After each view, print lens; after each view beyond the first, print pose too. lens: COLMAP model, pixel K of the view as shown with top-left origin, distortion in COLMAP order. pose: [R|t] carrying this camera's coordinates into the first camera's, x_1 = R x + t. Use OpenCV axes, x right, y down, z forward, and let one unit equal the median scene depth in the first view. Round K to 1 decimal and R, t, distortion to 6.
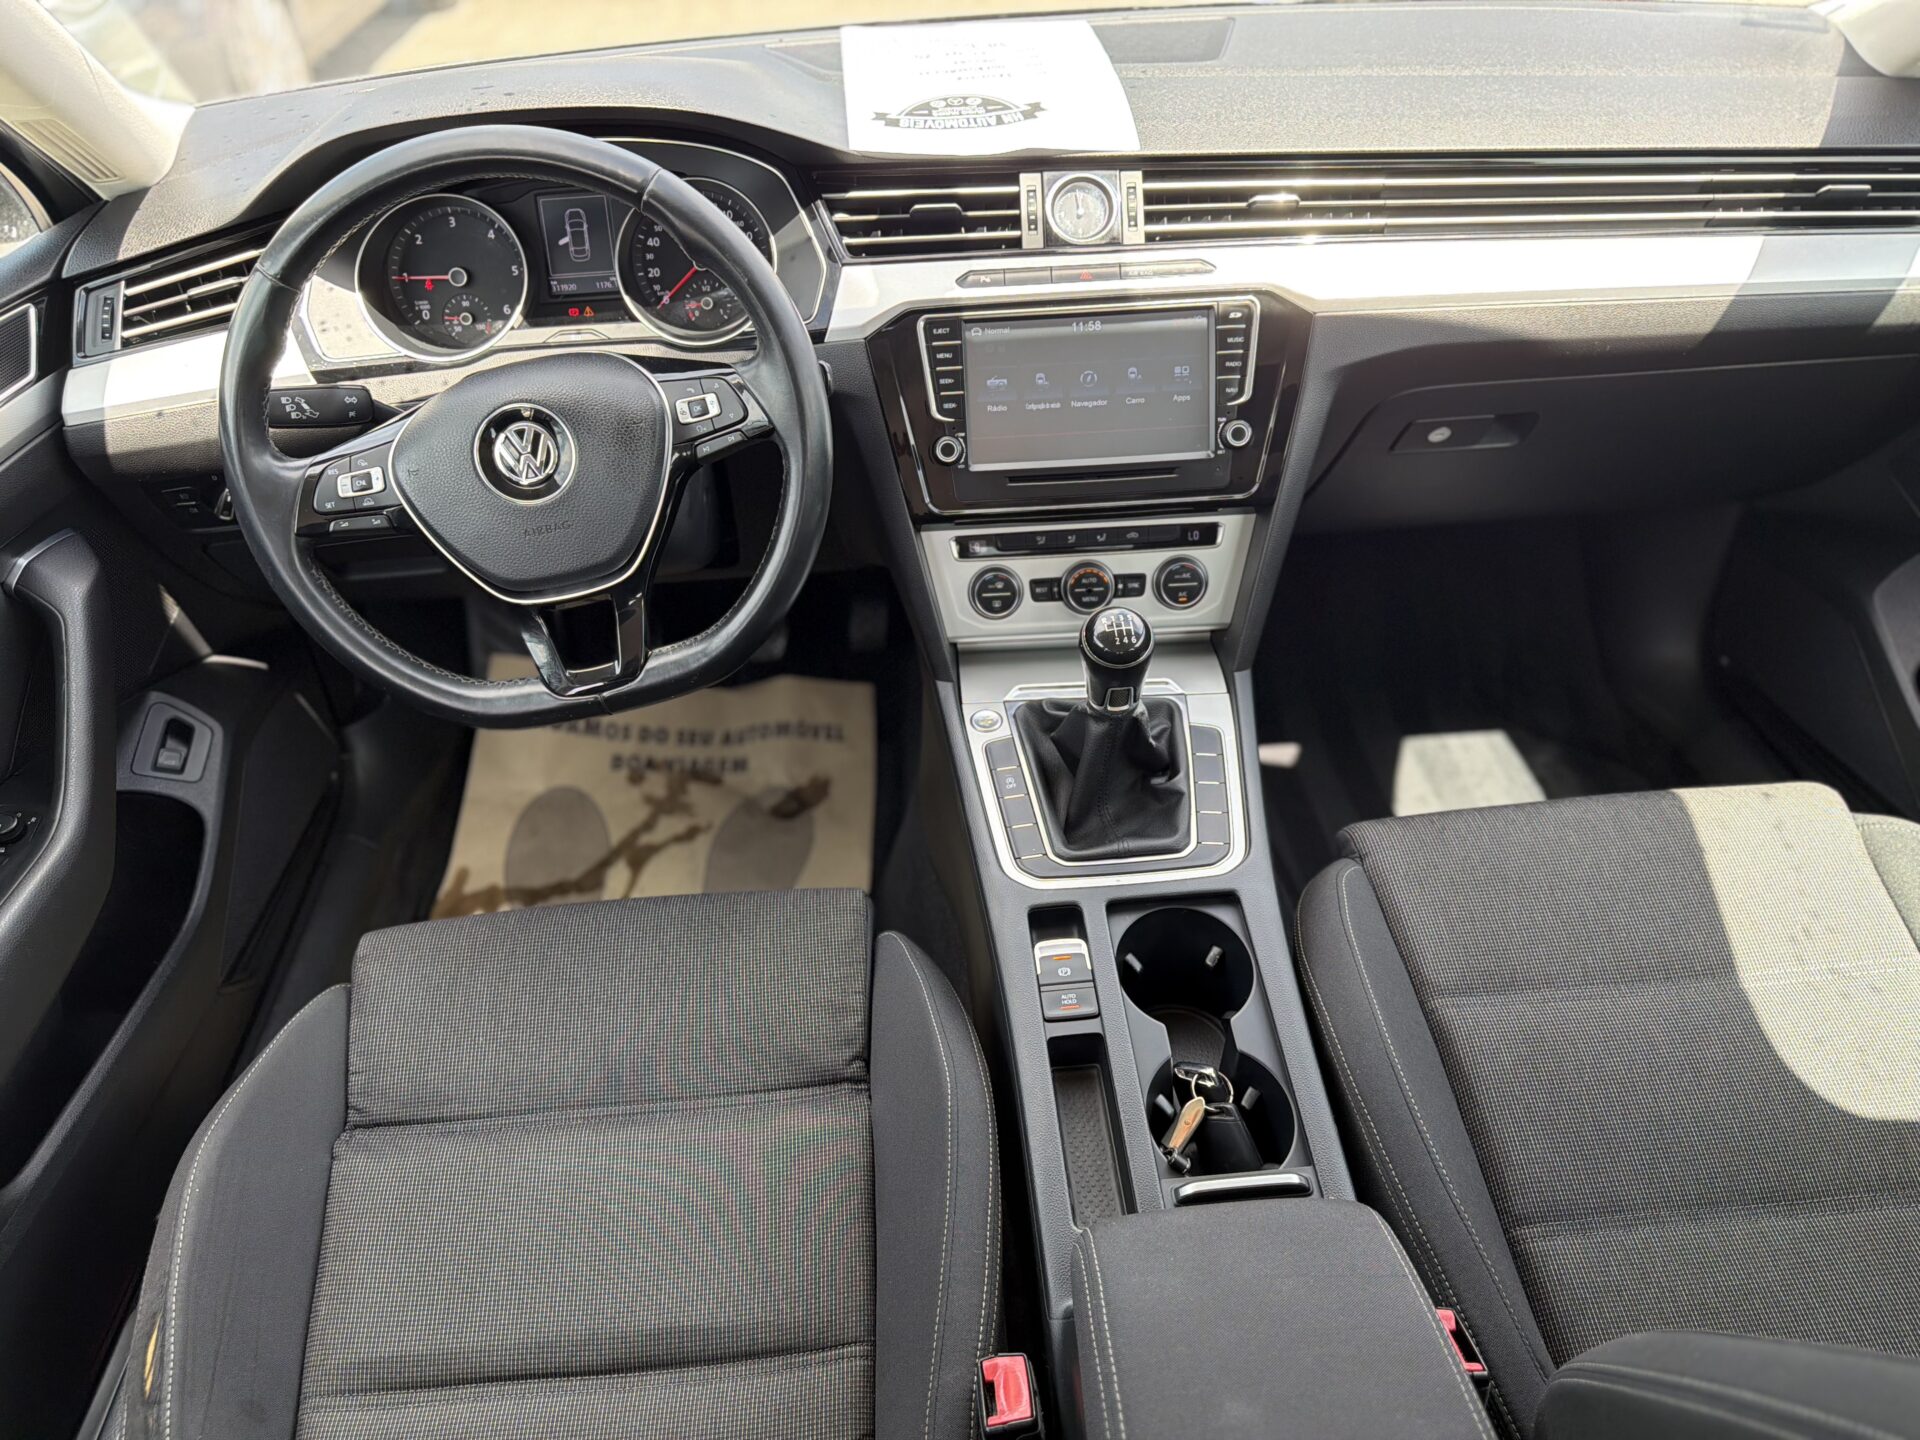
lens RADIAL K [[1303.3, 0, 960.5], [0, 1303.3, 790.2], [0, 0, 1]] dist [0.003109, -0.028731]
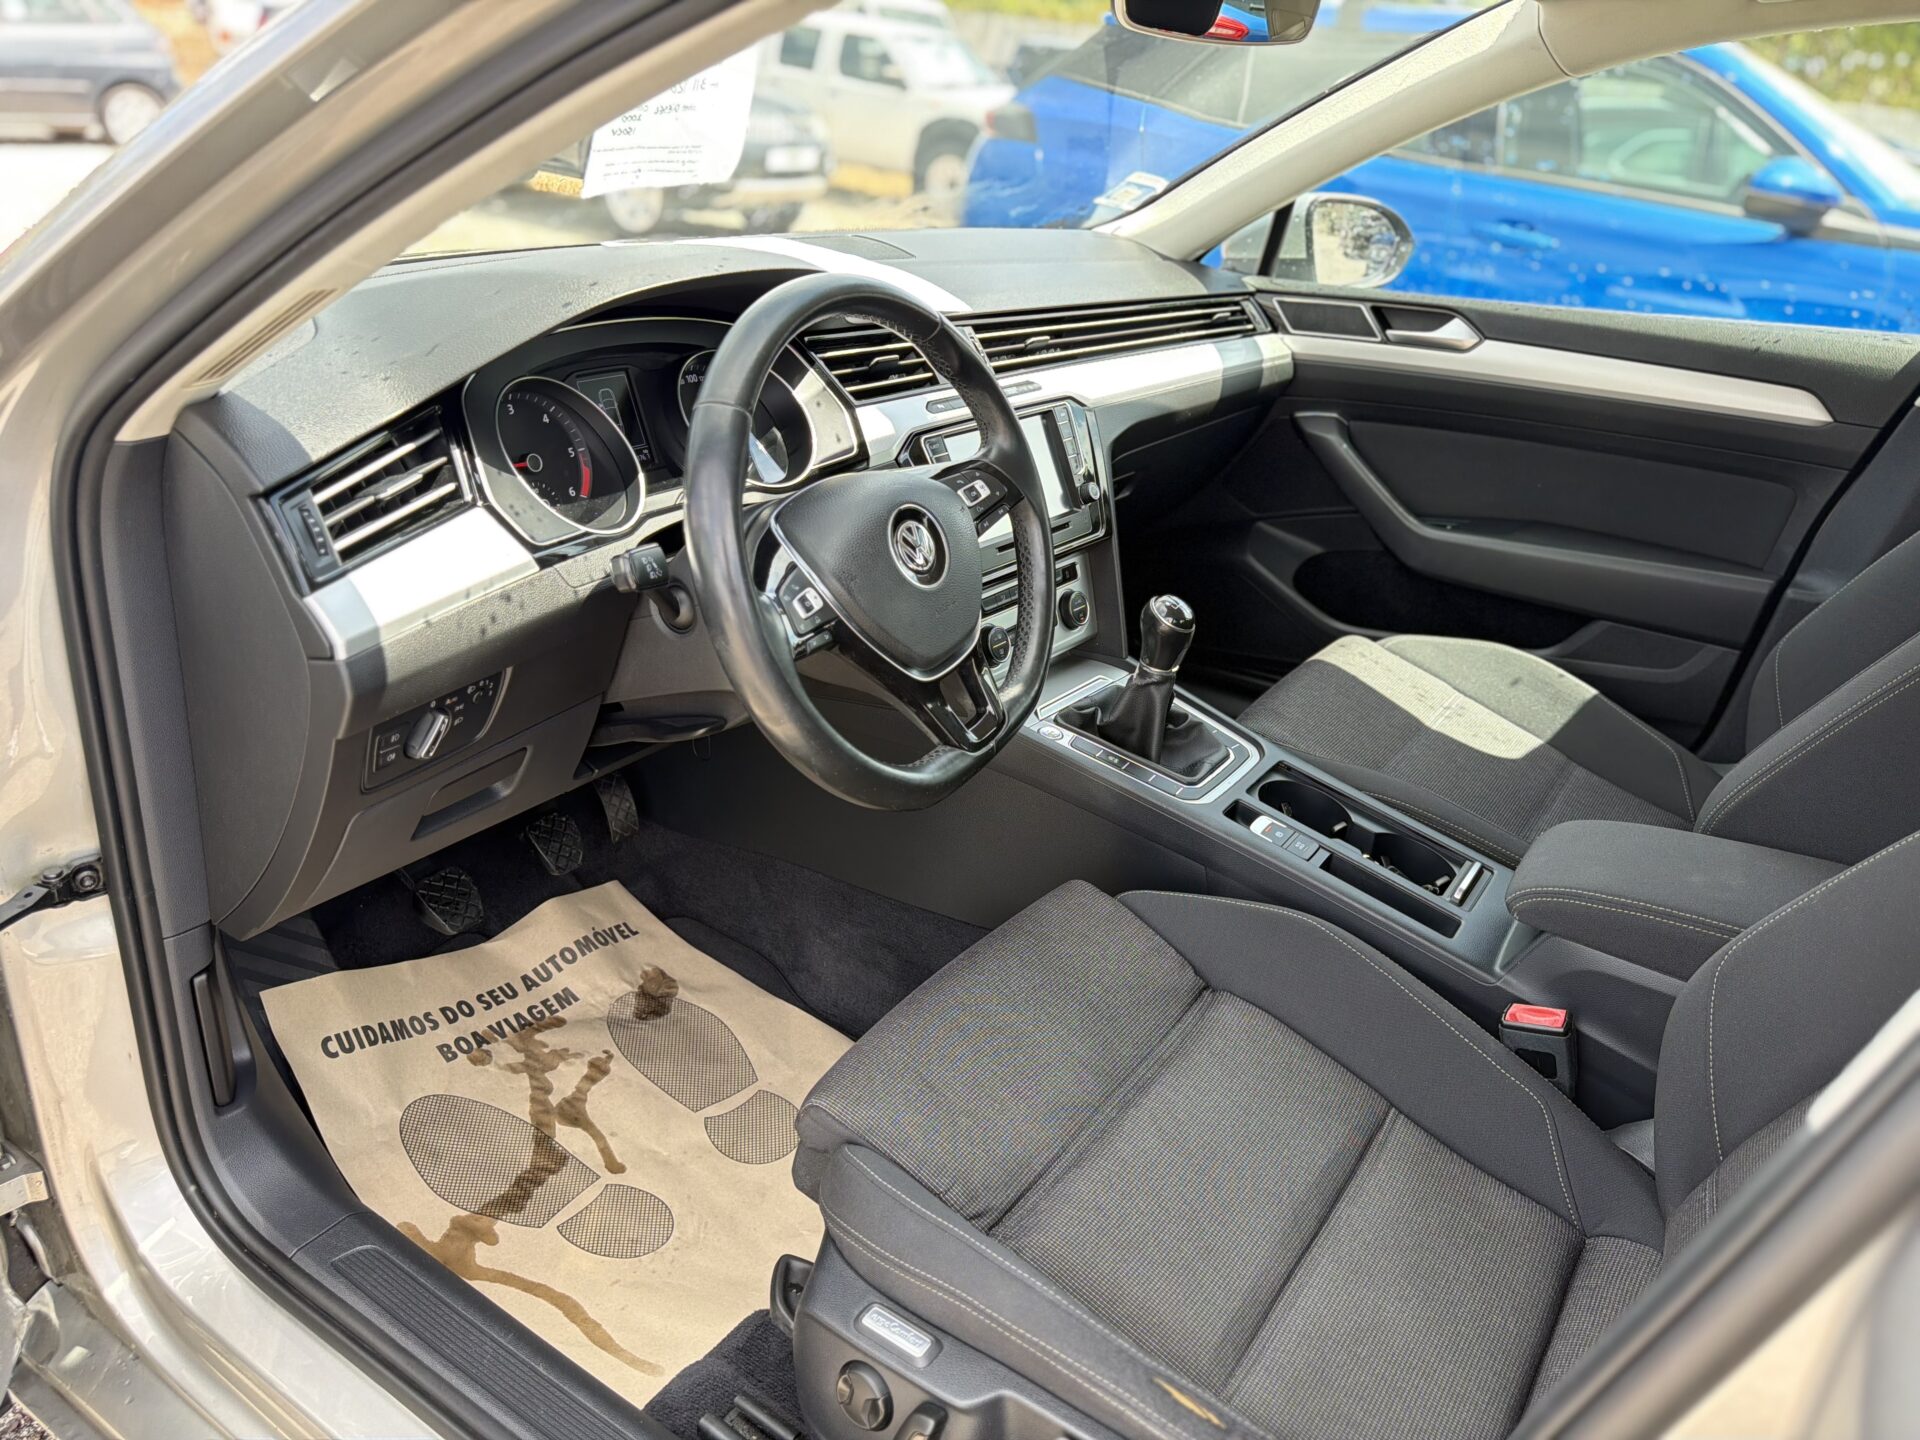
lens RADIAL K [[1350.4, 0, 960.1], [0, 1350.4, 775.9], [0, 0, 1]] dist [0.025343, -0.033105]
pose [[0.621429, -0.284462, 0.730005, -1.031769], [0.436234, 0.899593, -0.020806, -0.030205], [-0.650789, 0.331383, 0.683125, 0.199544]]
